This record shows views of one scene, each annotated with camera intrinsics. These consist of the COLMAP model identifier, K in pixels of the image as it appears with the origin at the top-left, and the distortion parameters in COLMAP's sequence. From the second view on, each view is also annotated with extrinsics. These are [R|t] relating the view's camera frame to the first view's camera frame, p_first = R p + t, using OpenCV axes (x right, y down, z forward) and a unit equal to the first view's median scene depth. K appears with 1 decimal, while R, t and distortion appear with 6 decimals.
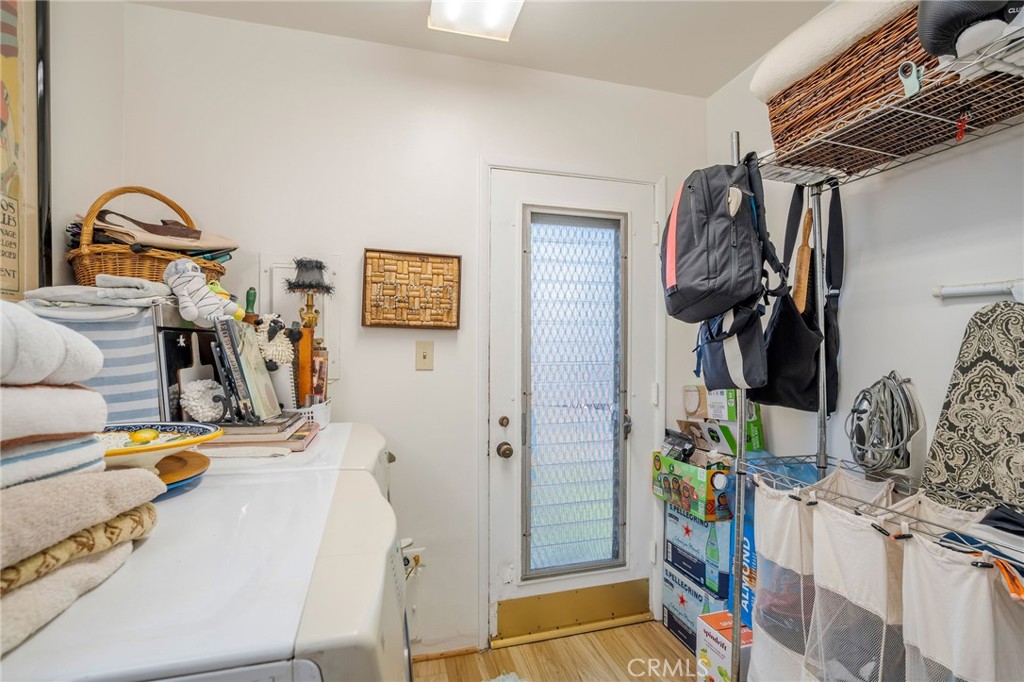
lens RADIAL K [[475.3, 0, 514.4], [0, 475.3, 350.3], [0, 0, 1]] dist [-0.042983, 0.015223]
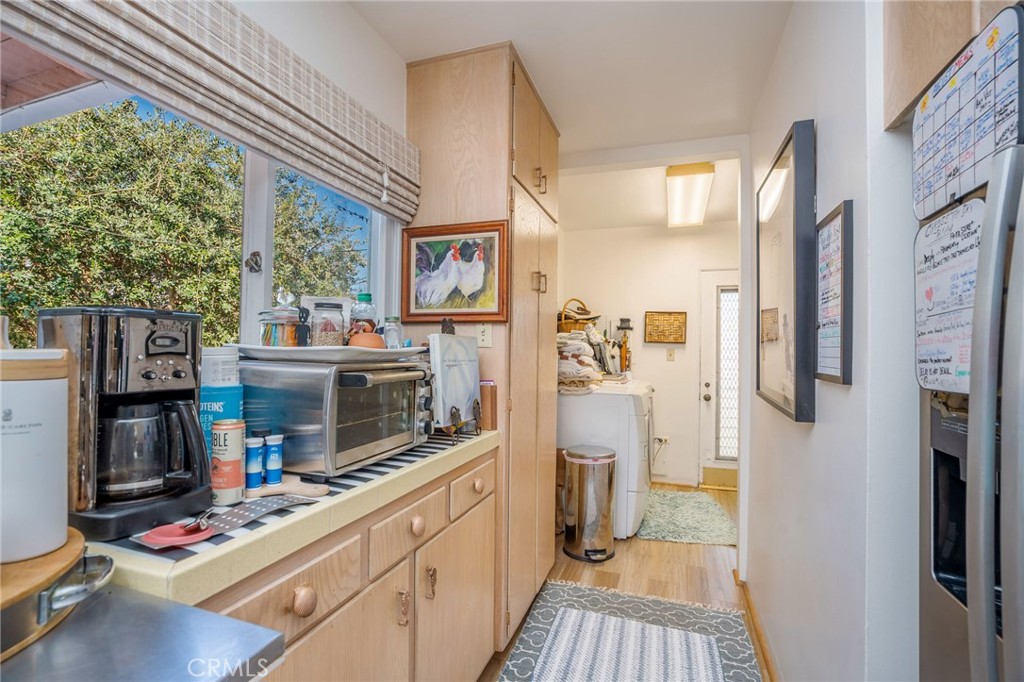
lens RADIAL K [[475.3, 0, 511.9], [0, 475.3, 343.7], [0, 0, 1]] dist [-0.042983, 0.015223]
pose [[0.825352, 0.000407, -0.564618, 0.566362], [-0.012662, 0.999762, -0.017787, 0.009536], [0.564476, 0.021830, 0.825161, -1.609322]]
